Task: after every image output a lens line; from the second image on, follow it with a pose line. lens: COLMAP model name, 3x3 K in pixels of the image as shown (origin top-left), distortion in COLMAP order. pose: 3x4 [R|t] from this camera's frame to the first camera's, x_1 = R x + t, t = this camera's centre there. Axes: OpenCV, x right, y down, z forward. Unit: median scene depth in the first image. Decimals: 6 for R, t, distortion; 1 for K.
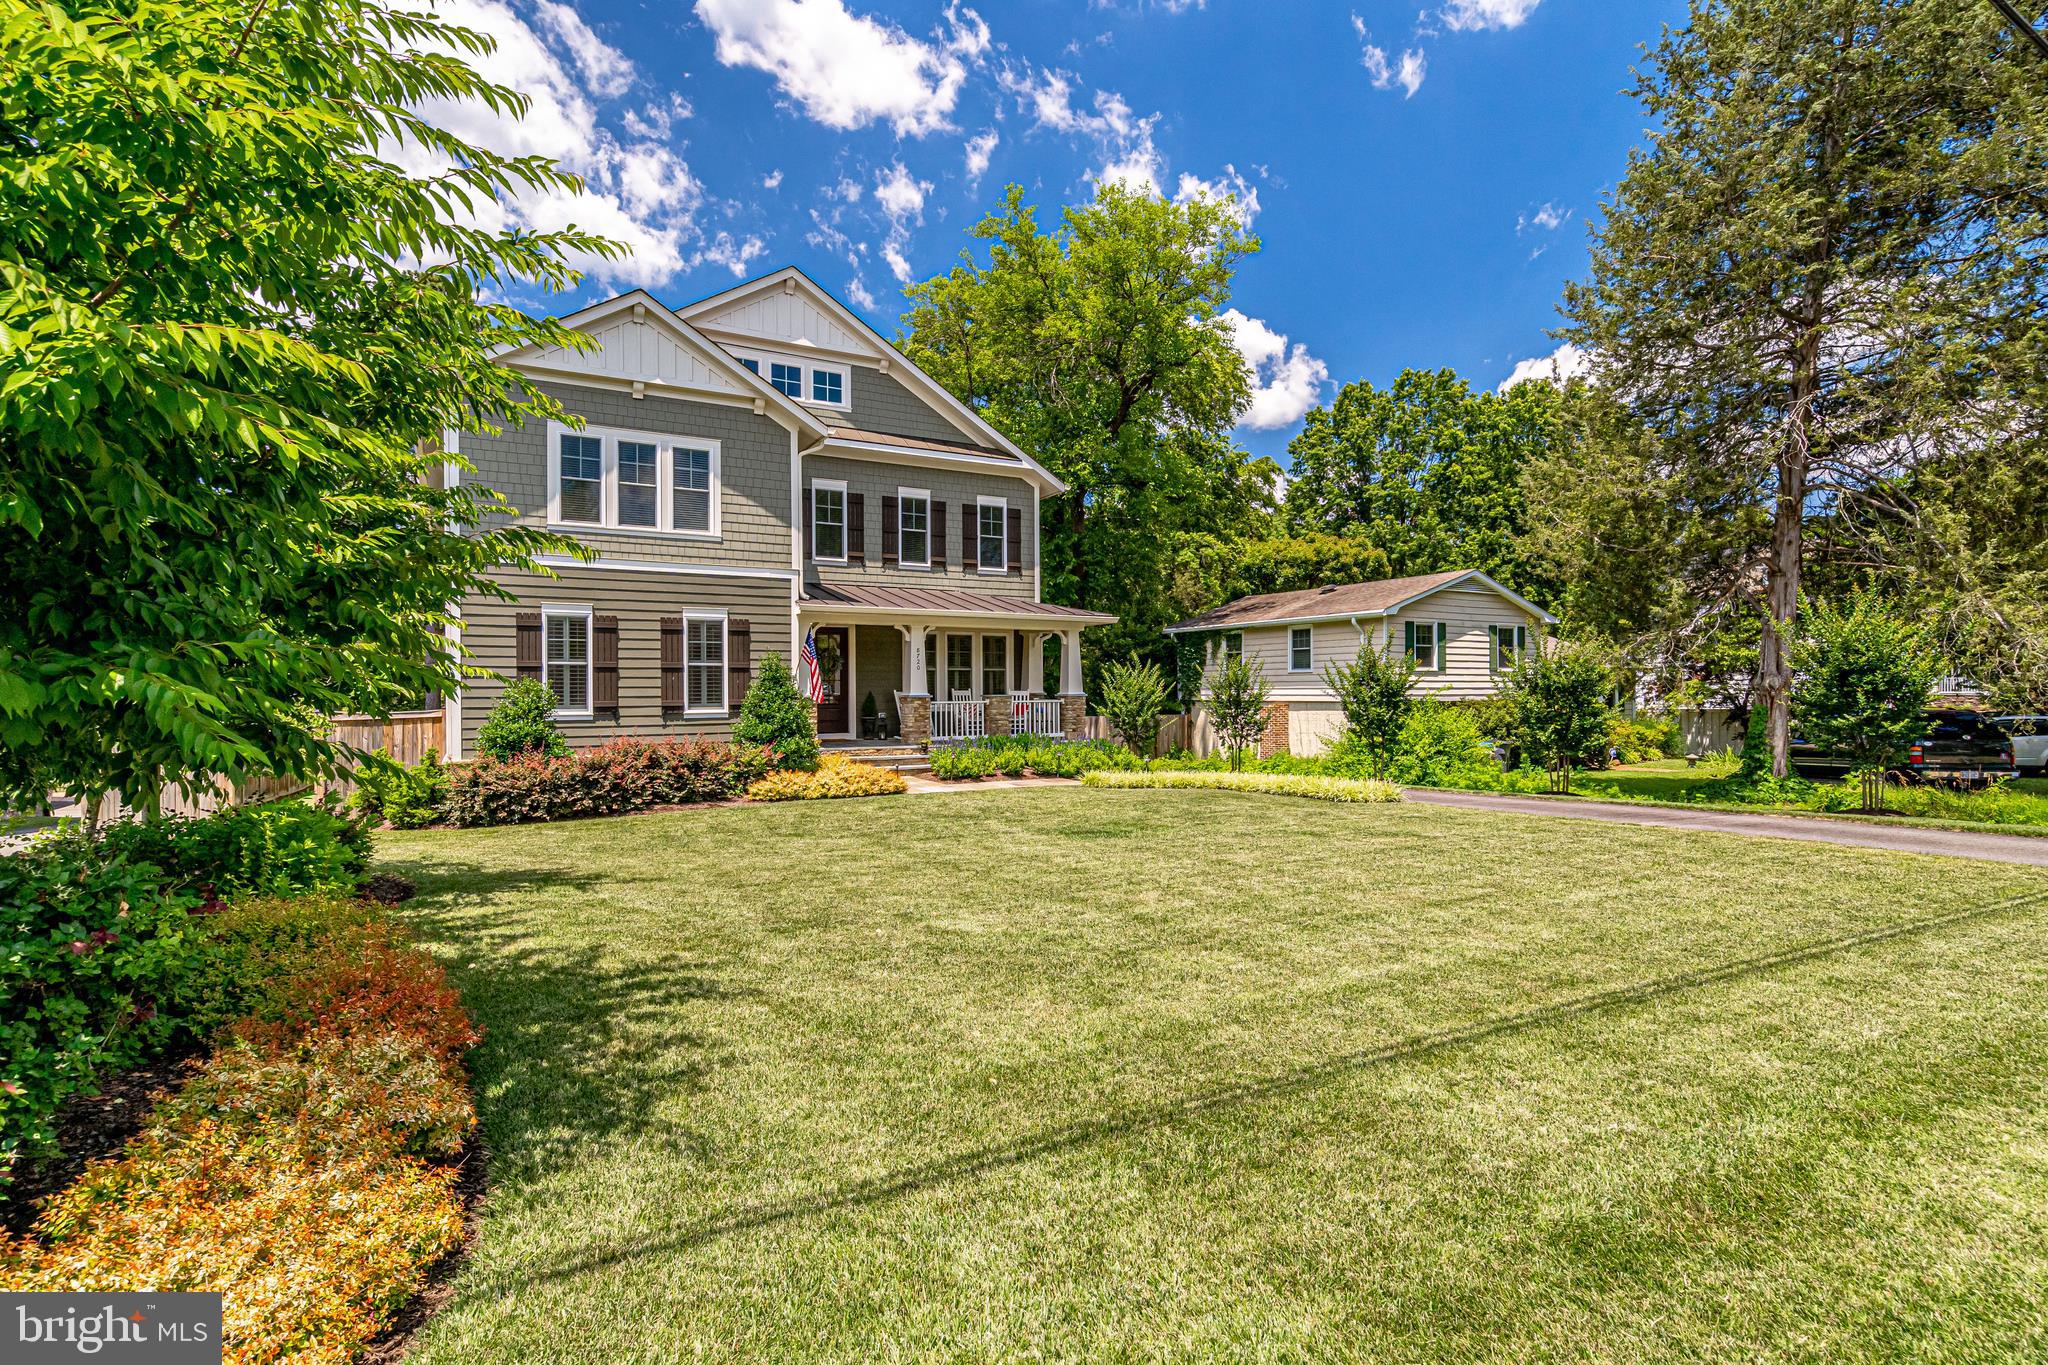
lens RADIAL K [[1004.5, 0, 1016.1], [0, 1004.5, 703.3], [0, 0, 1]] dist [0.002471, 0.000781]
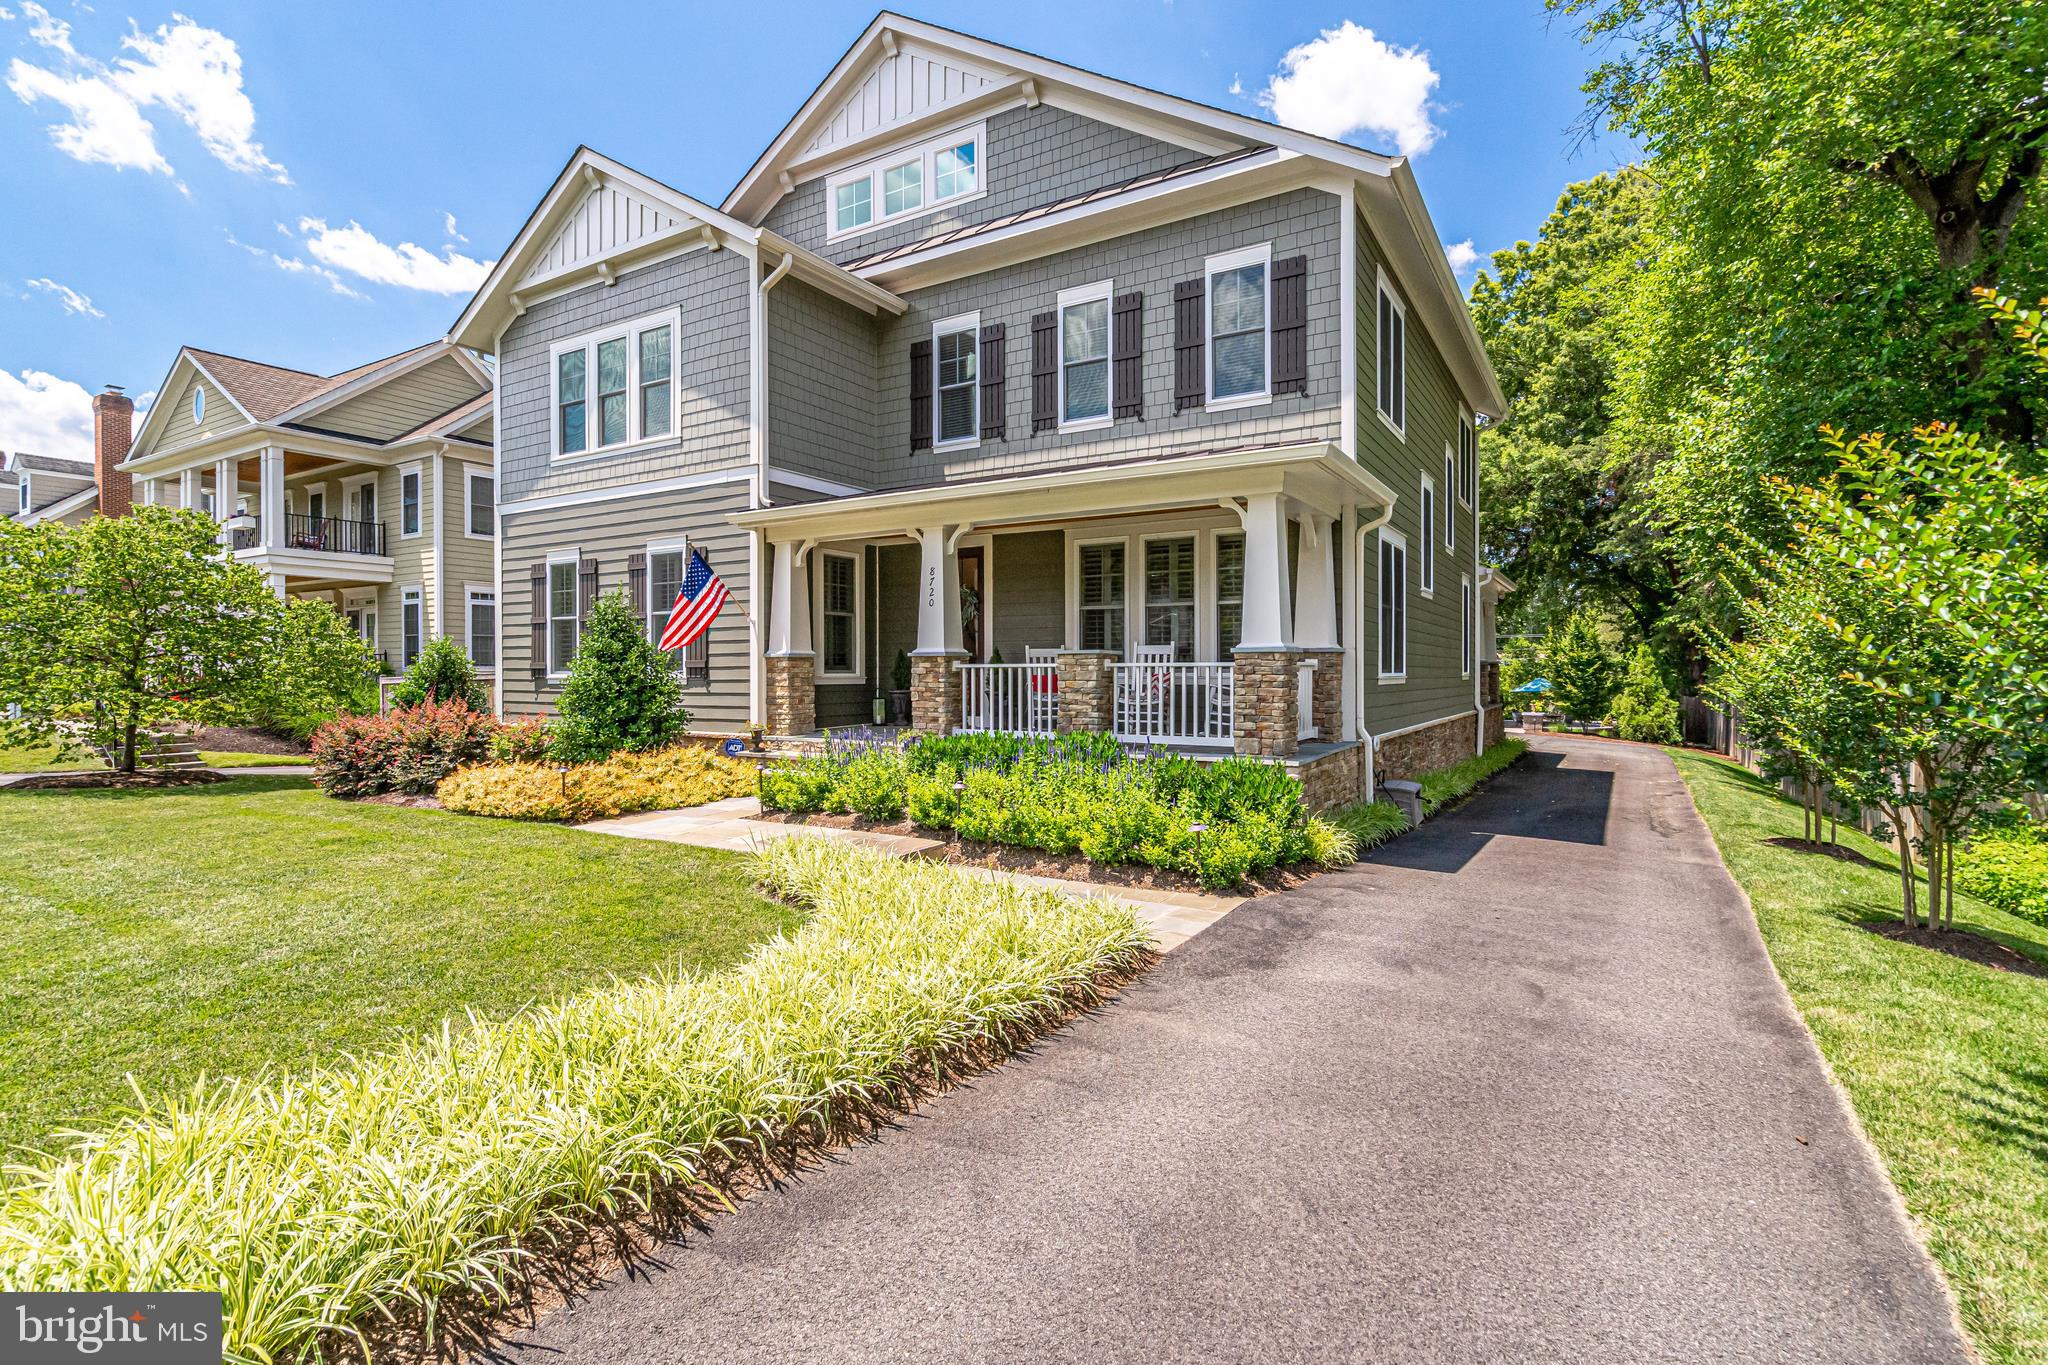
lens RADIAL K [[981.2, 0, 1021.3], [0, 981.2, 684.1], [0, 0, 1]] dist [0.001530, 0.000358]
pose [[0.478613, 0.019443, -0.877811, 0.459095], [-0.009440, 0.999811, 0.016999, -0.000928], [0.877975, 0.000151, 0.478706, 0.888751]]
